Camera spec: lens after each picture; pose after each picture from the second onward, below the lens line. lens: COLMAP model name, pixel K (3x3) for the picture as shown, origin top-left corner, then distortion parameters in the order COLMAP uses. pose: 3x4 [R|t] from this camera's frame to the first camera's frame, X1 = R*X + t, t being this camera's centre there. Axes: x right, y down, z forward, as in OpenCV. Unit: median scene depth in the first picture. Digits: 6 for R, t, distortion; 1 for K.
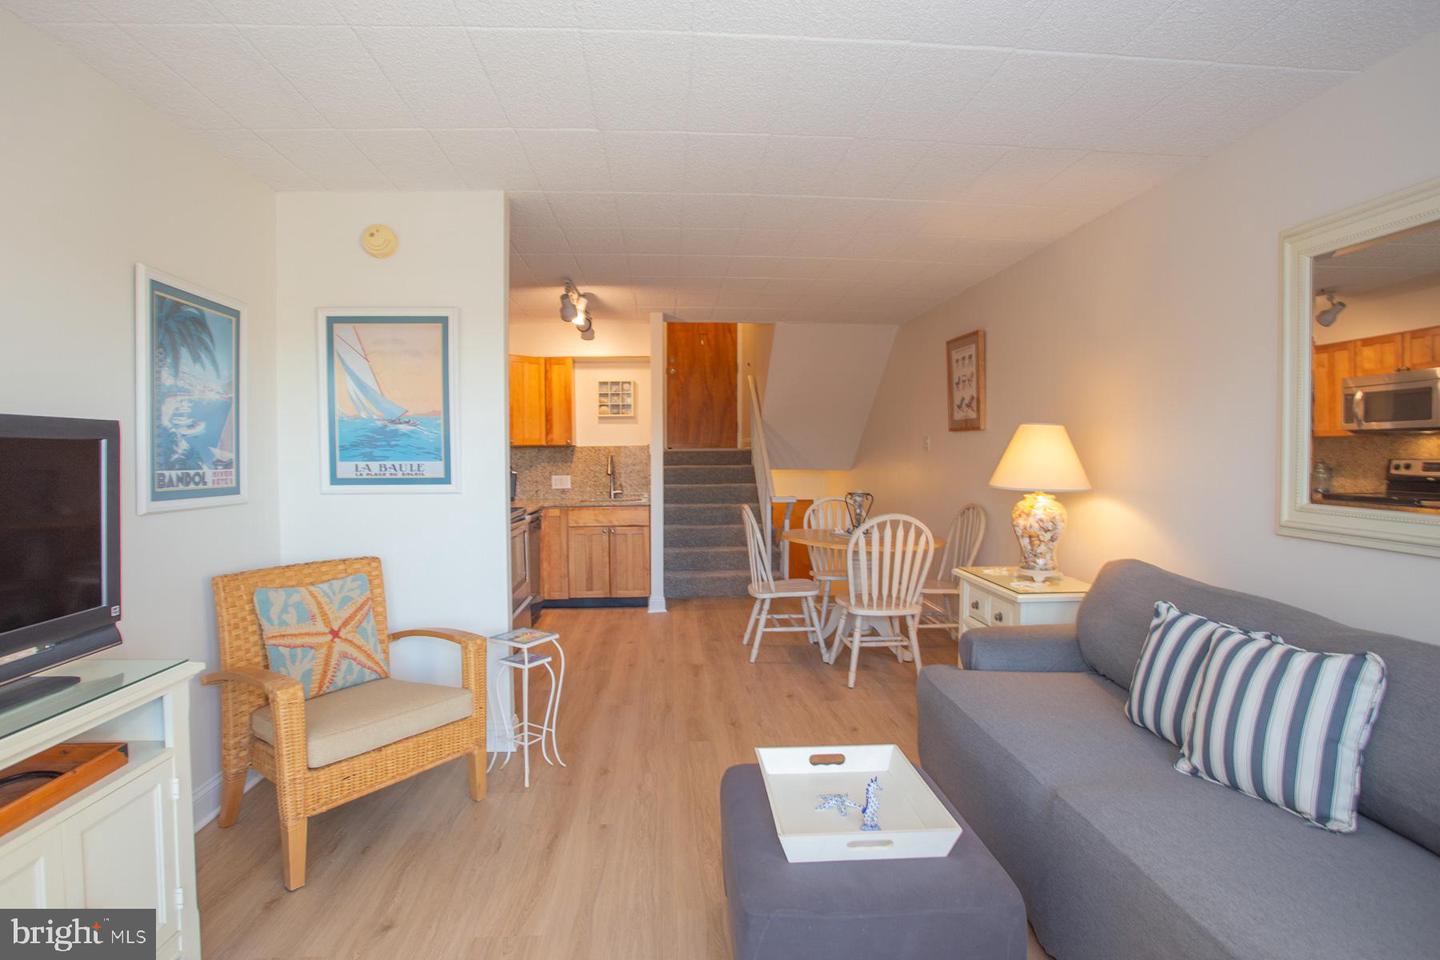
lens RADIAL K [[721.0, 0, 720.0], [0, 721.0, 480.0], [0, 0, 1]] dist [-0.059220, 0.030814]
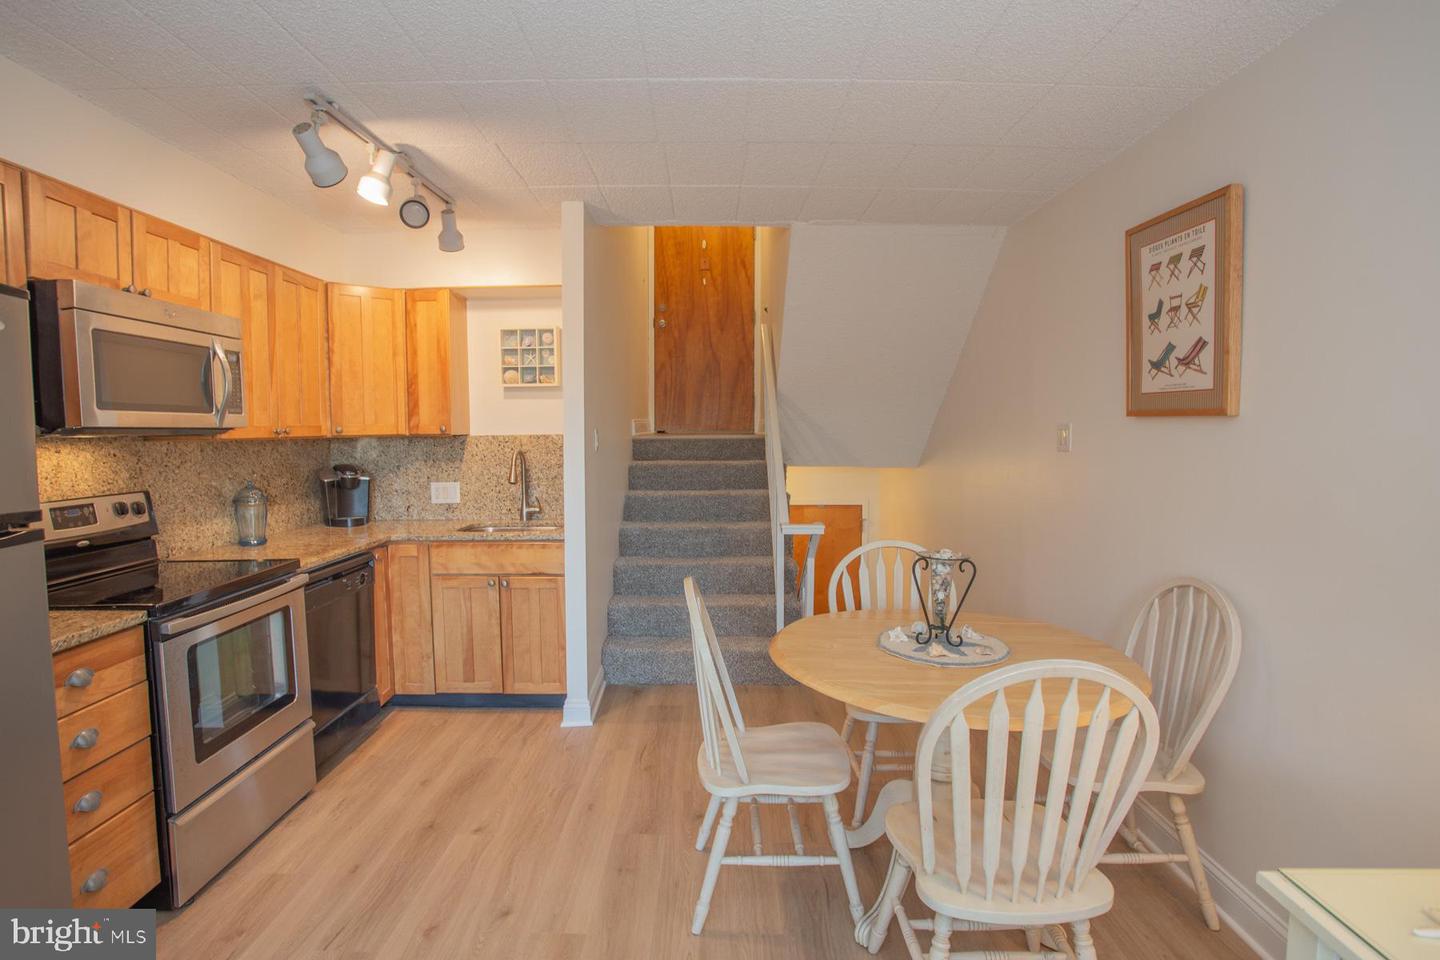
lens RADIAL K [[721.0, 0, 720.0], [0, 721.0, 480.0], [0, 0, 1]] dist [-0.059220, 0.030814]
pose [[0.996794, 0.008376, -0.079568, 0.070963], [-0.005242, 0.999205, 0.039514, -0.036835], [0.079836, -0.038970, 0.996046, 0.434501]]
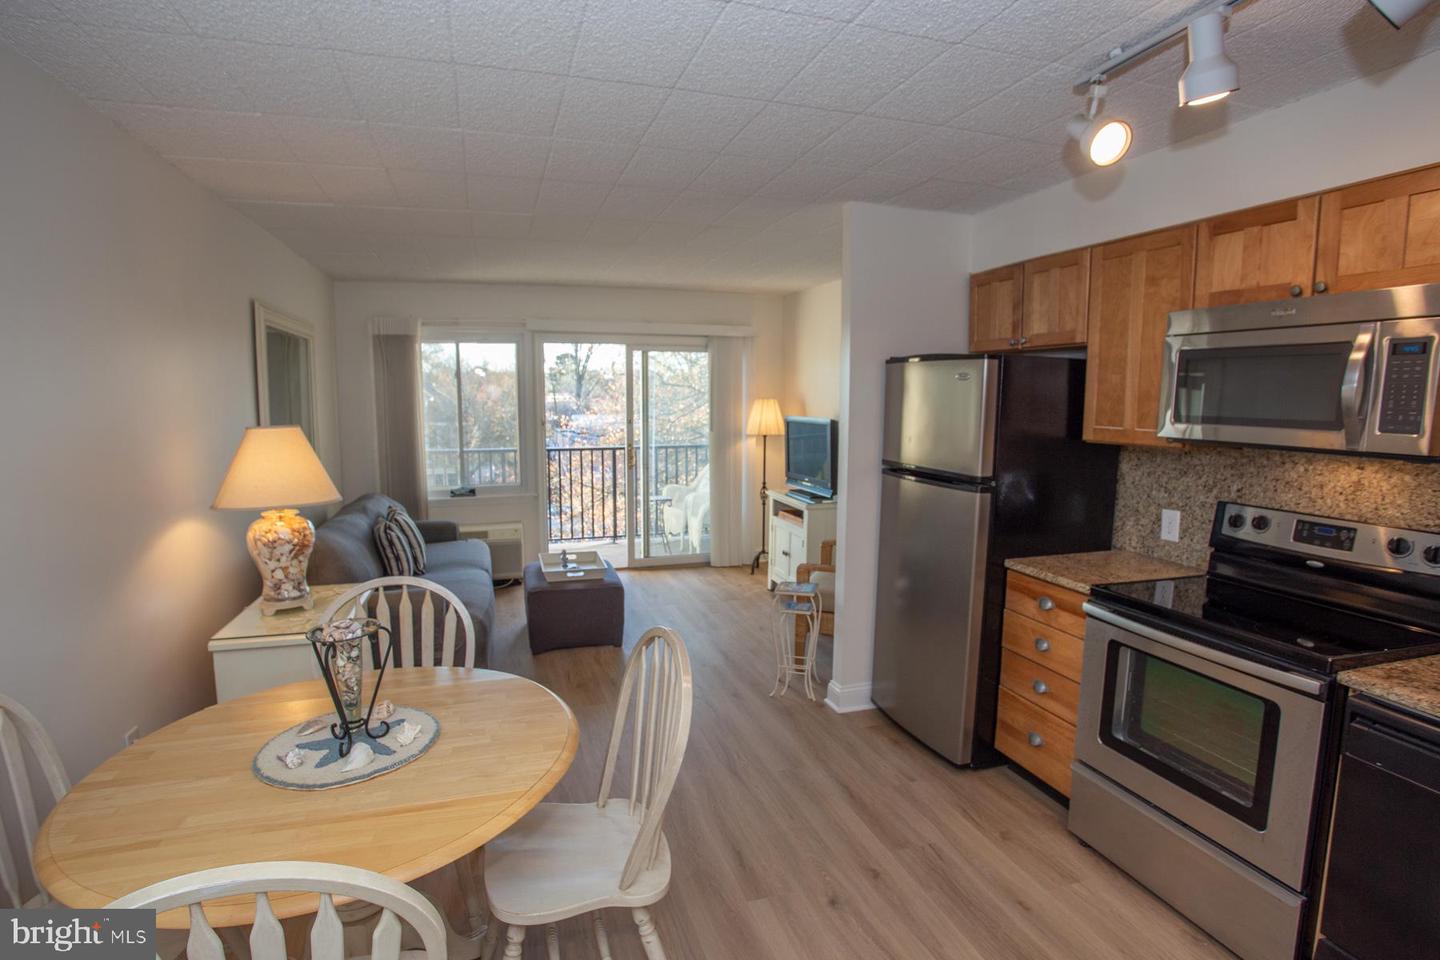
lens RADIAL K [[721.0, 0, 720.0], [0, 721.0, 480.0], [0, 0, 1]] dist [-0.059220, 0.030814]
pose [[-0.971398, 0.031073, -0.235415, 0.077316], [-0.005786, 0.988009, 0.154286, -0.084001], [0.237386, 0.151235, -0.959571, 1.078214]]
